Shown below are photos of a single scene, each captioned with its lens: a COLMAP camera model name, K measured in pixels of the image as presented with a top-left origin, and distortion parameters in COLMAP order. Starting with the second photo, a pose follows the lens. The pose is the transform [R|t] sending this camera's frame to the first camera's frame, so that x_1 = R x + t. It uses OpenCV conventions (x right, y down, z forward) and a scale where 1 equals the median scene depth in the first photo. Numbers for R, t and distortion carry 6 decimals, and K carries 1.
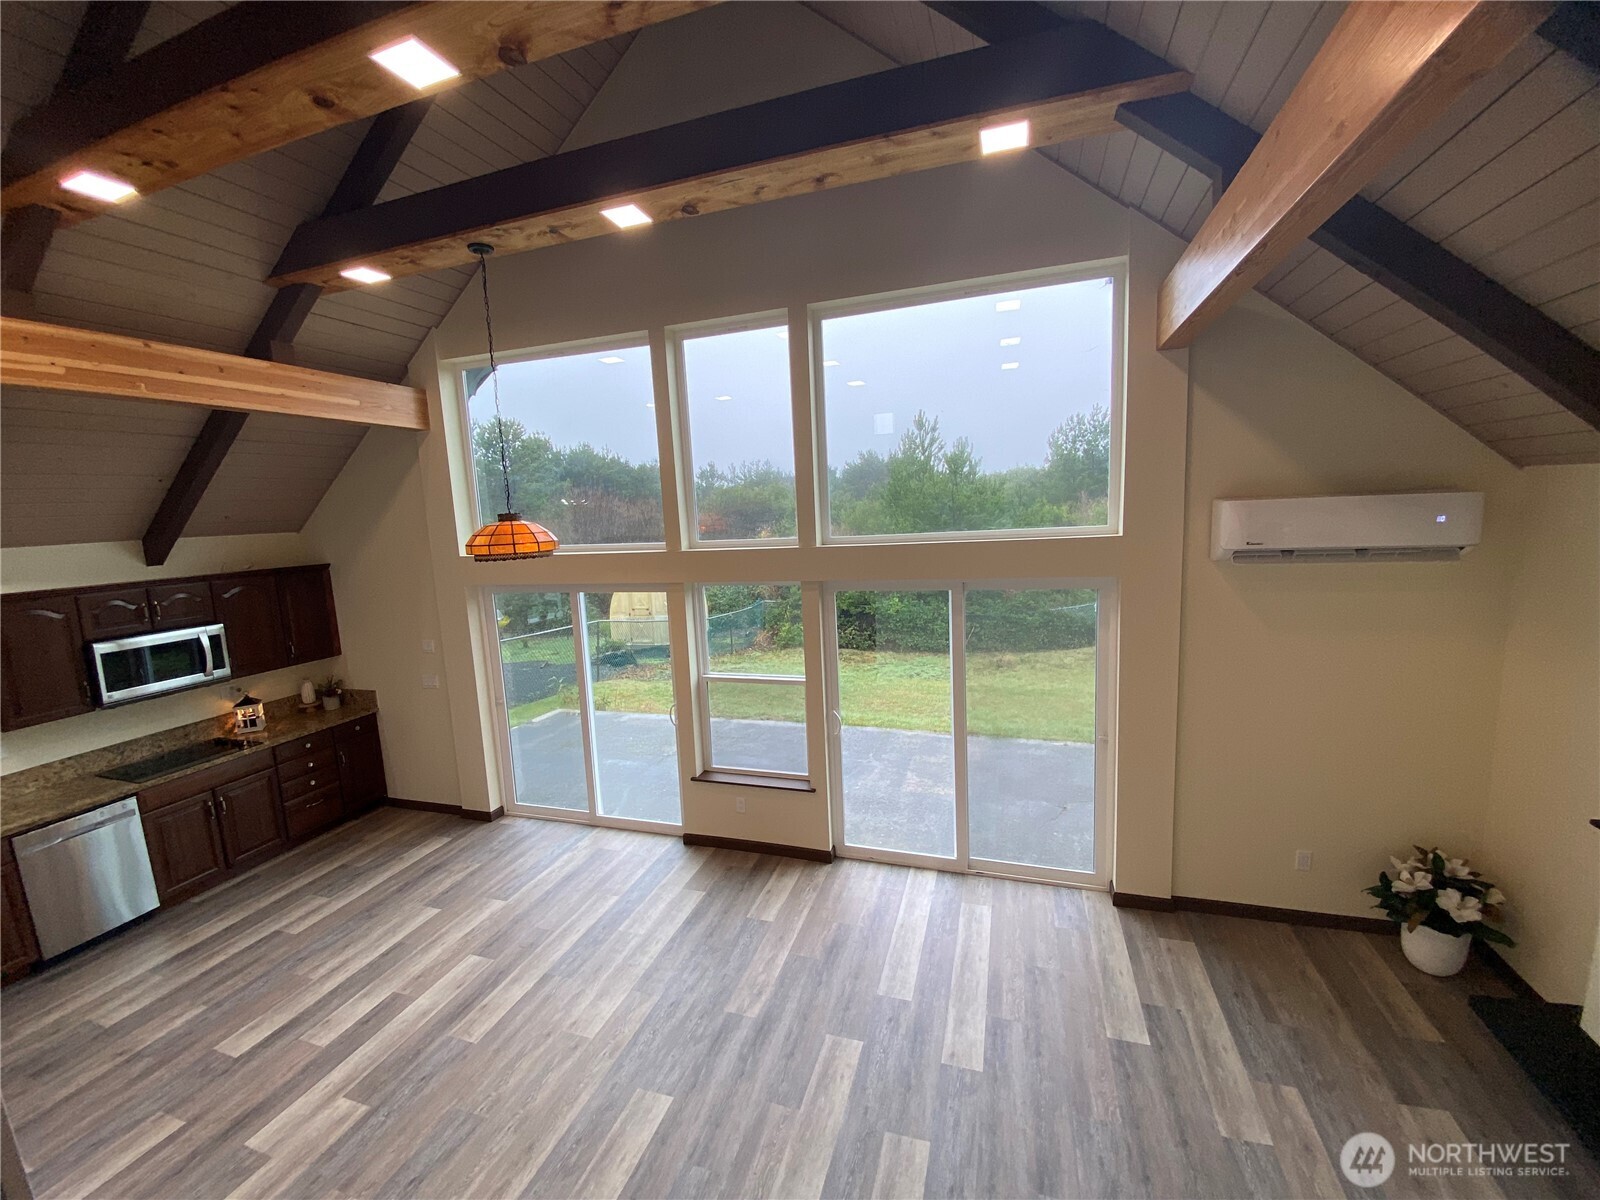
lens RADIAL K [[648.6, 0, 804.1], [0, 648.6, 589.3], [0, 0, 1]] dist [0.005593, -0.012161]
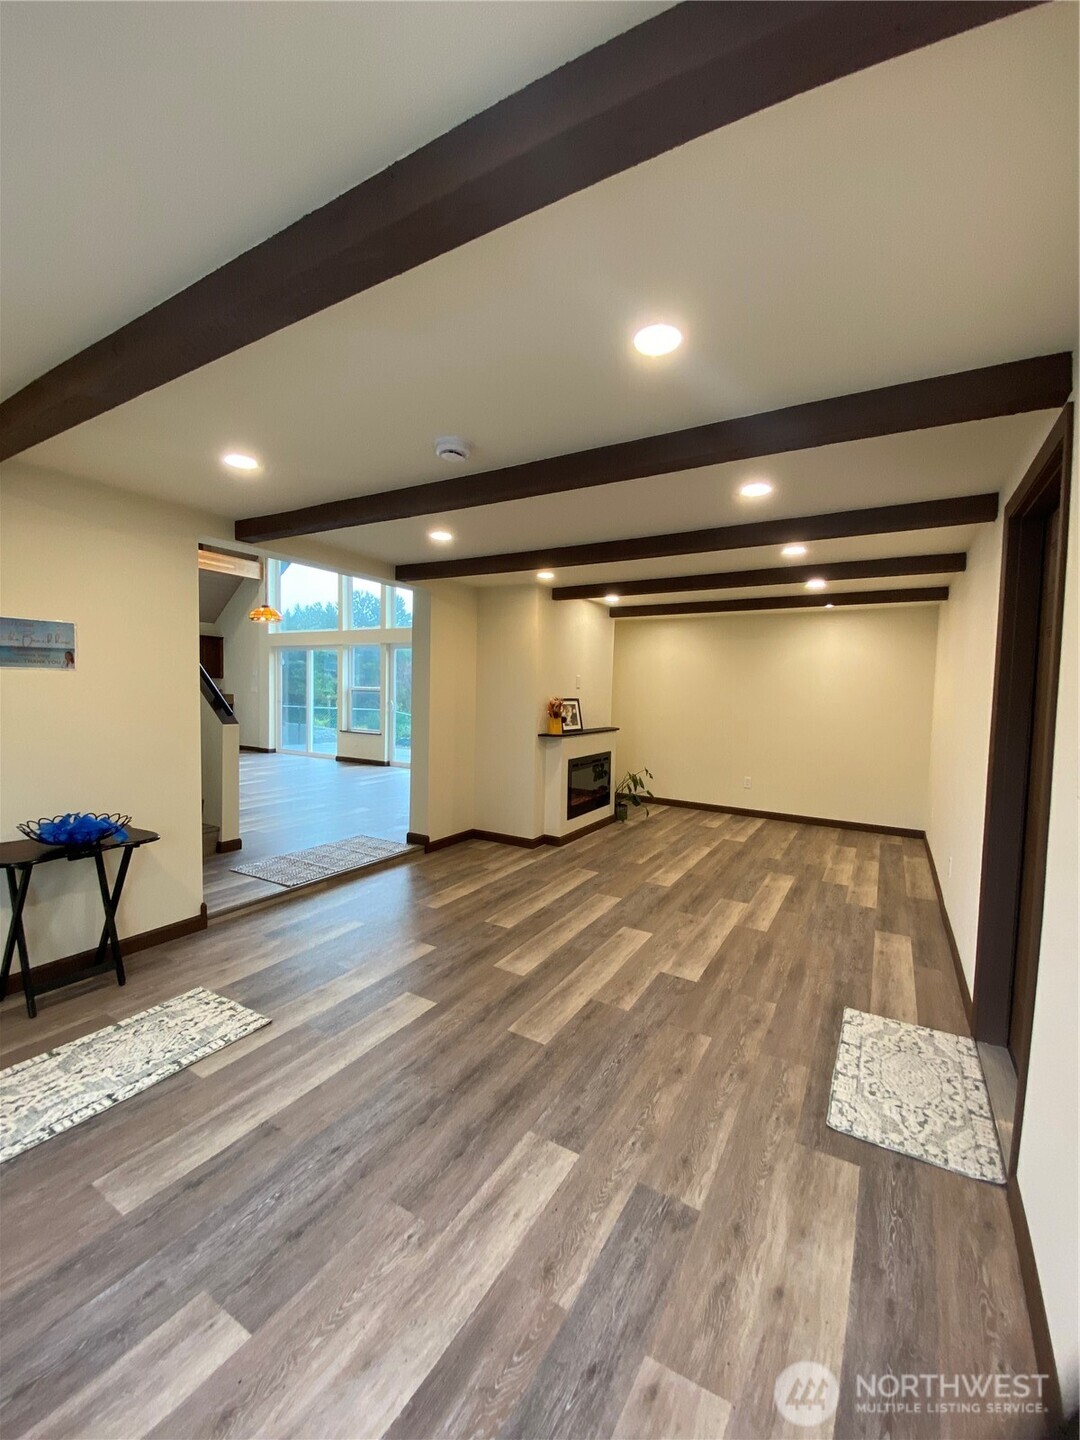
lens RADIAL K [[583.7, 0, 532.8], [0, 583.7, 727.9], [0, 0, 1]] dist [0.005593, -0.012161]
pose [[0.967014, 0.077580, -0.242622, 1.338284], [-0.090978, 0.994858, -0.044496, 0.425059], [0.237923, 0.065102, 0.969100, -1.156602]]
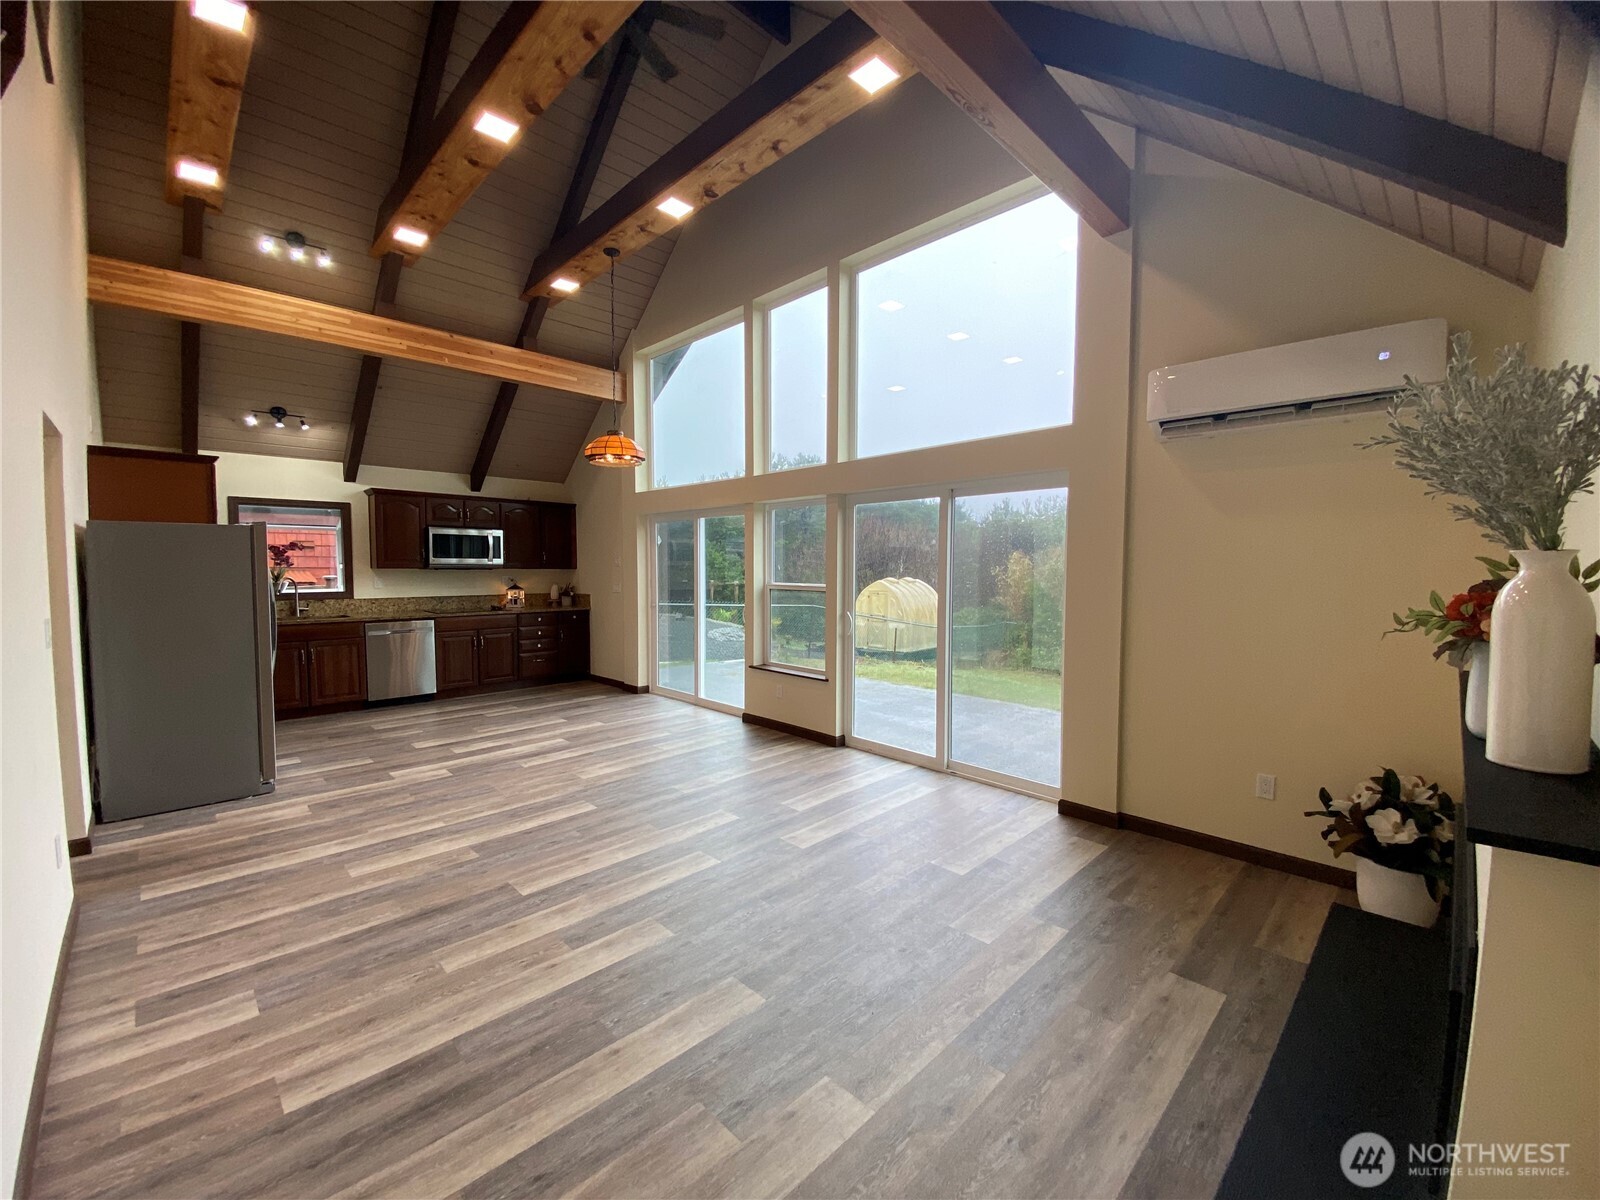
lens RADIAL K [[648.6, 0, 813.2], [0, 648.6, 592.2], [0, 0, 1]] dist [0.005593, -0.012161]
pose [[0.893188, 0.068611, -0.444418, 0.610688], [-0.099528, 0.993944, -0.046581, 0.264659], [0.438531, 0.085837, 0.894608, -0.060958]]
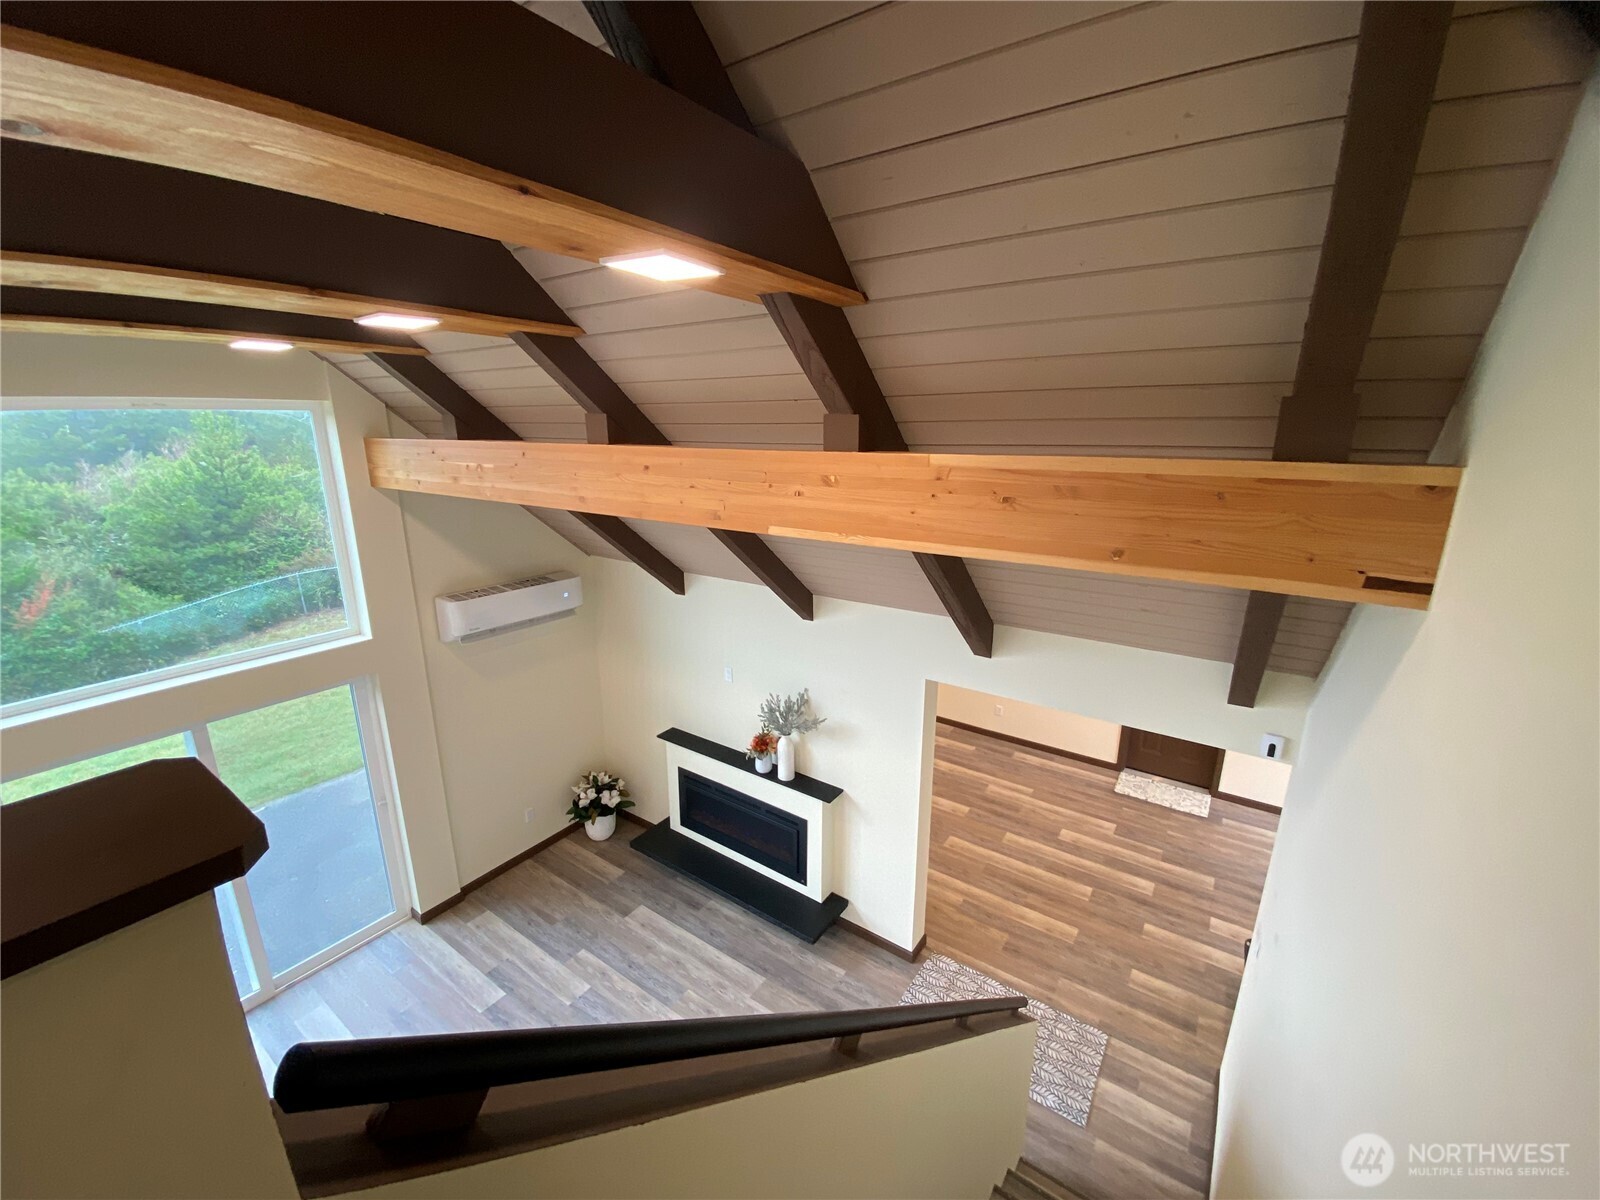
lens RADIAL K [[648.6, 0, 795.7], [0, 648.6, 598.8], [0, 0, 1]] dist [0.005593, -0.012161]
pose [[0.306352, -0.206730, 0.929199, -0.347329], [0.112401, 0.977160, 0.180342, -0.281059], [-0.945259, 0.049195, 0.322591, -0.102733]]
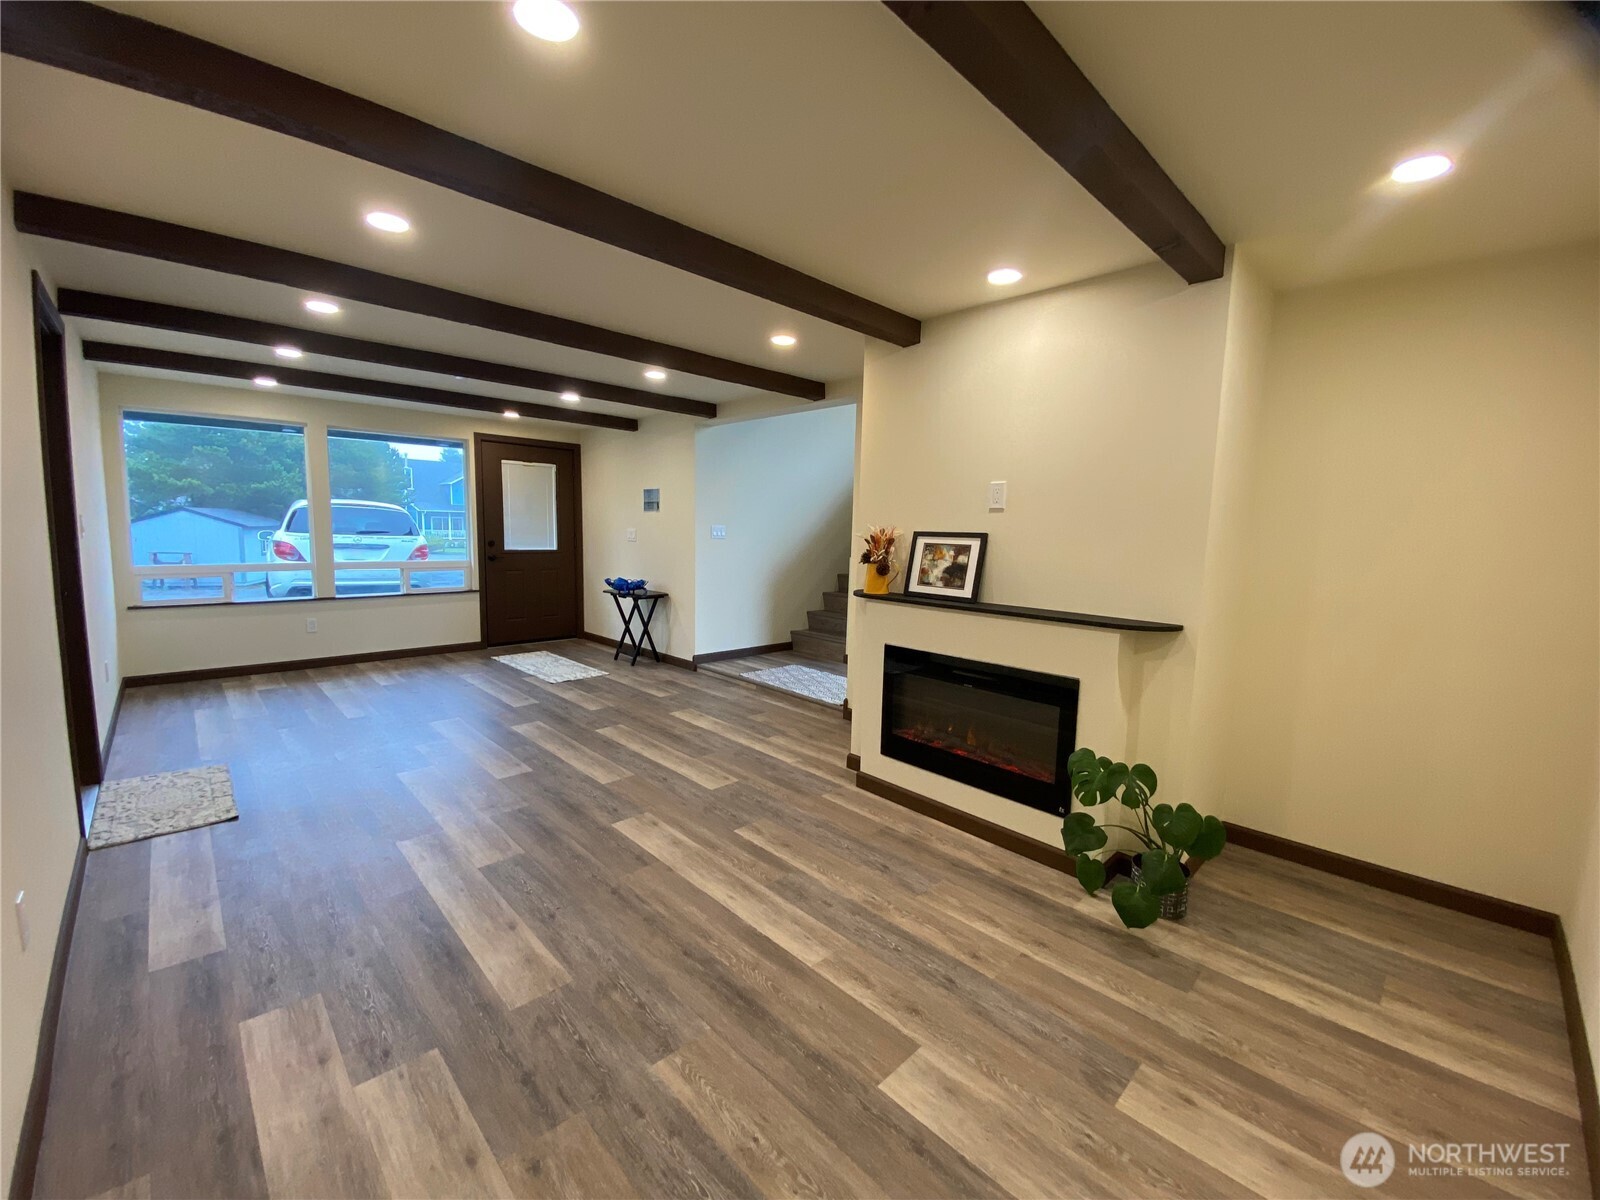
lens RADIAL K [[648.6, 0, 800.9], [0, 648.6, 599.6], [0, 0, 1]] dist [0.005593, -0.012161]
pose [[-0.480835, 0.130482, -0.867048, 1.876964], [-0.117645, 0.970323, 0.211265, 0.205177], [0.868883, 0.203587, -0.451214, 0.542880]]
